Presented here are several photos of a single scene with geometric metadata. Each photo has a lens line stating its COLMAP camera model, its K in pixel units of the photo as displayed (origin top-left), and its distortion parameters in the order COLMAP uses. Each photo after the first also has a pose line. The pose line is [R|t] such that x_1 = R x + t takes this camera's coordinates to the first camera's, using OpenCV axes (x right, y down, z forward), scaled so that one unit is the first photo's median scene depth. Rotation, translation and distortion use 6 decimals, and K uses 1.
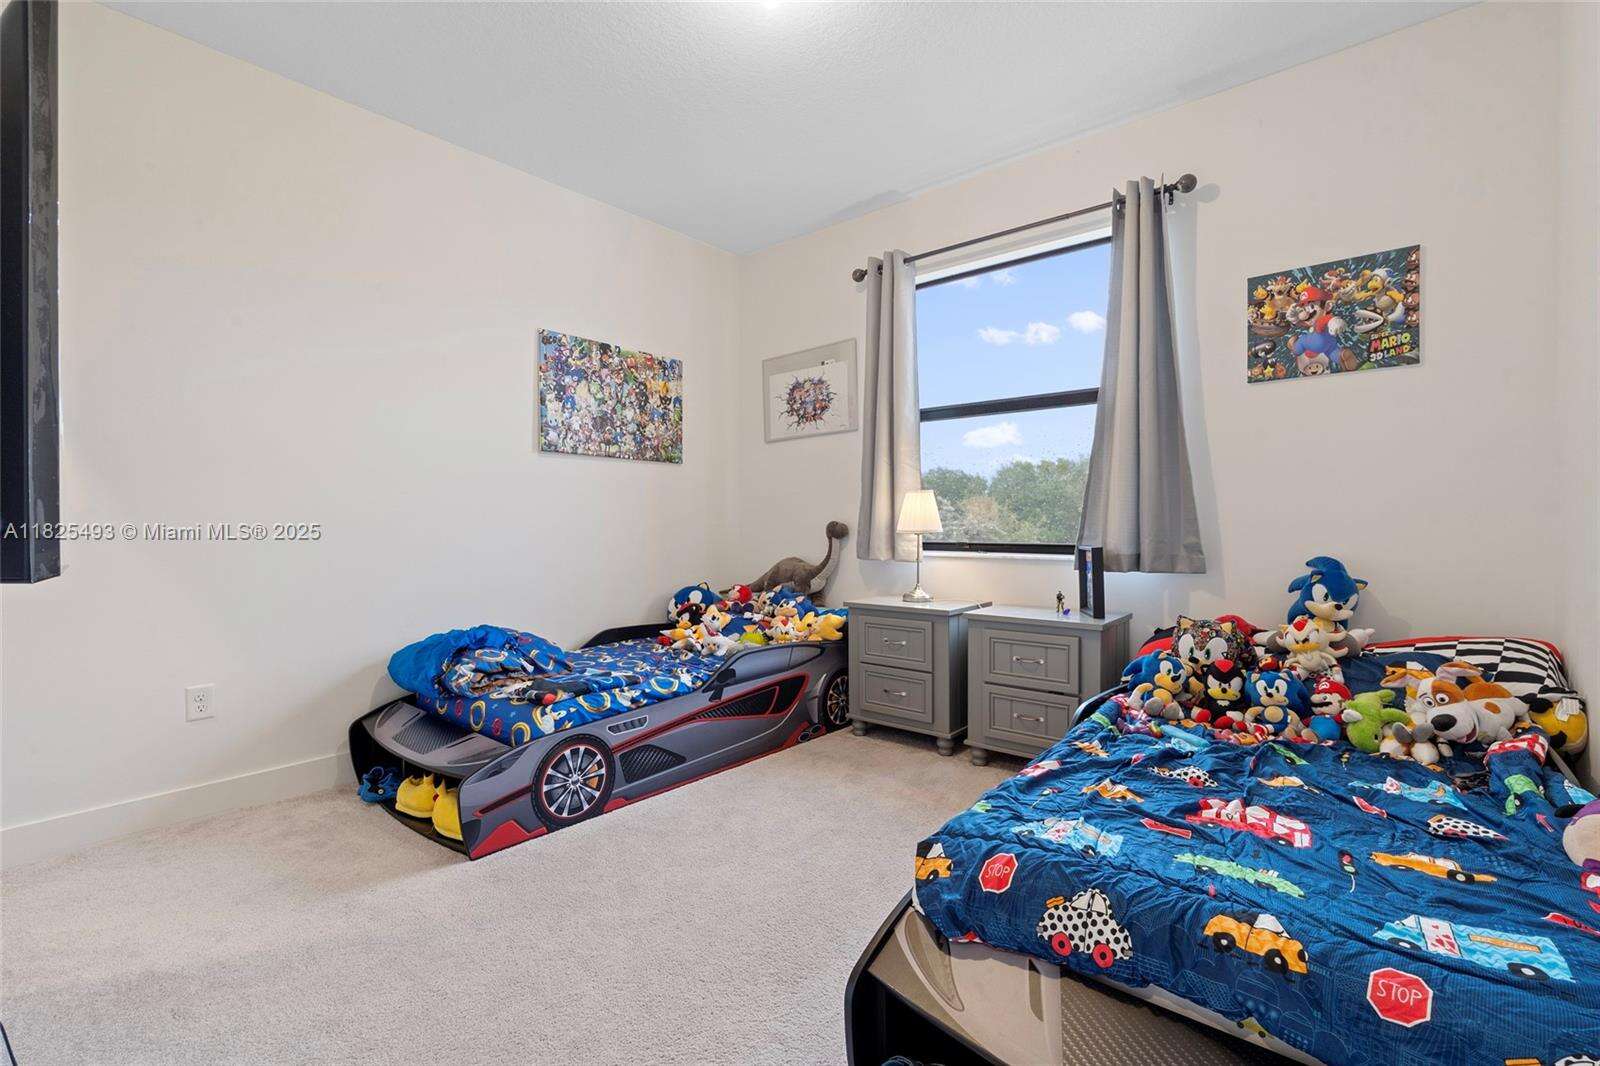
lens RADIAL K [[709.1, 0, 804.0], [0, 709.1, 534.0], [0, 0, 1]] dist [-0.002991, 0.000652]
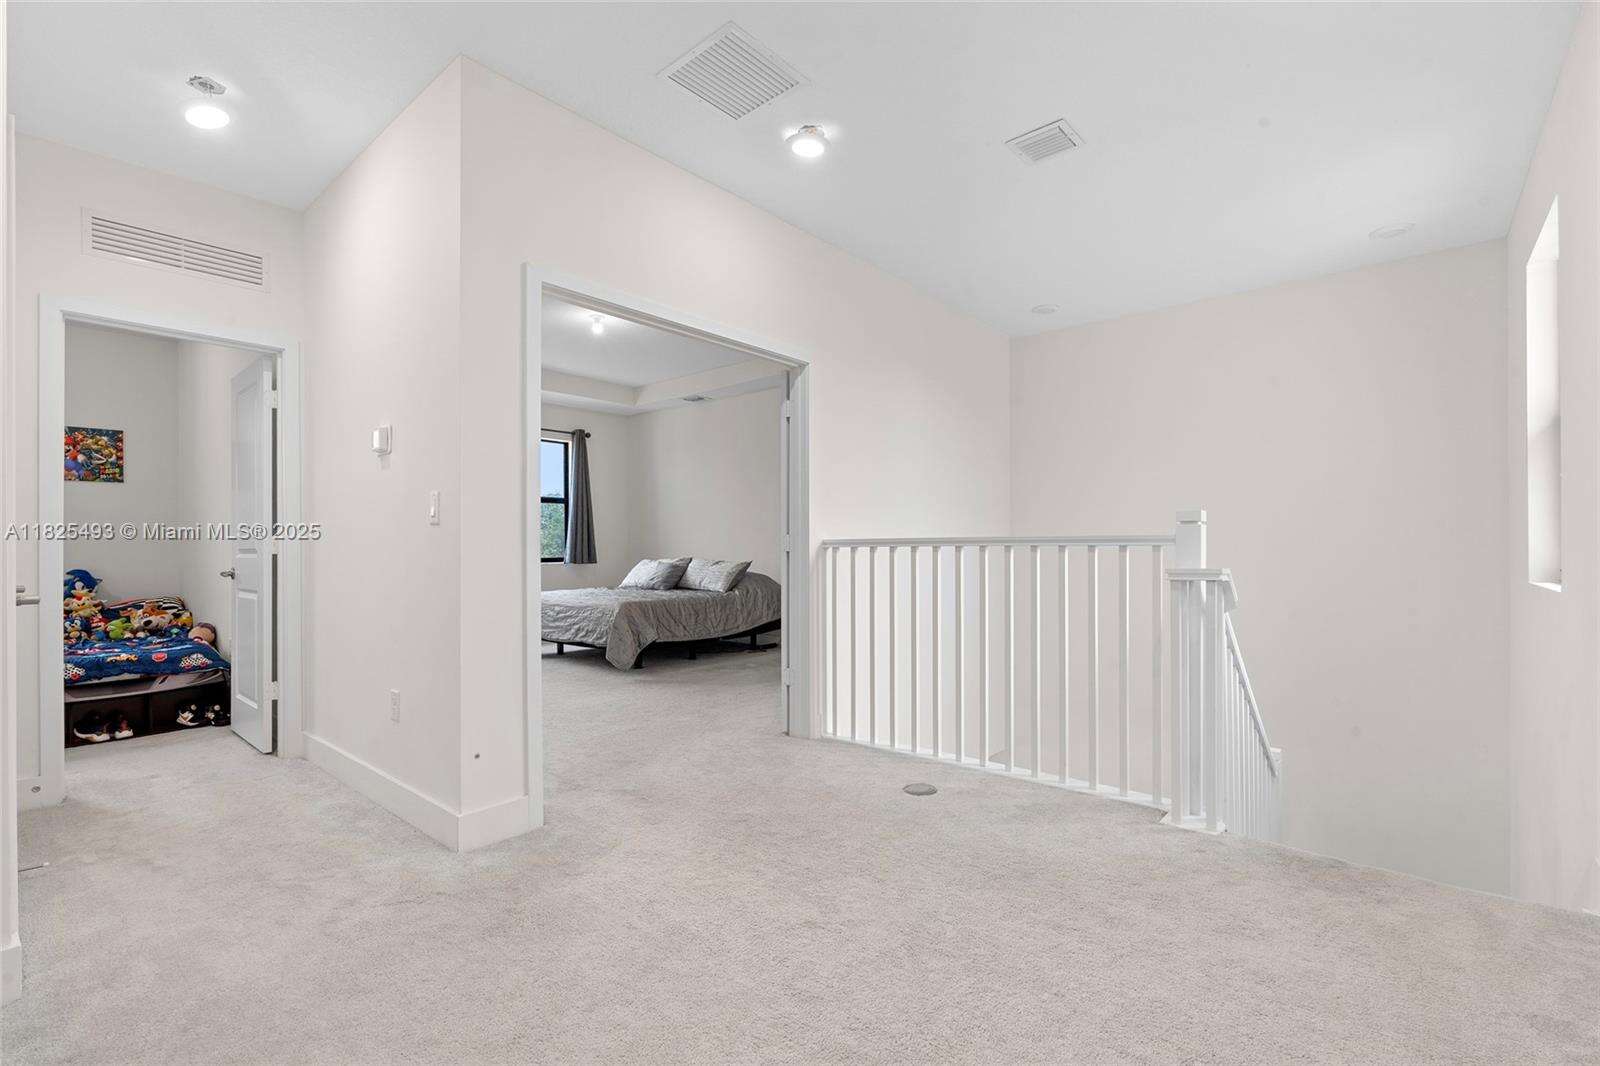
lens RADIAL K [[709.1, 0, 803.0], [0, 709.1, 541.5], [0, 0, 1]] dist [-0.002991, 0.000652]
pose [[0.011194, 0.009182, 0.999895, -1.377134], [0.024316, 0.999660, -0.009452, 0.022786], [-0.999642, 0.024419, 0.010967, -1.202627]]
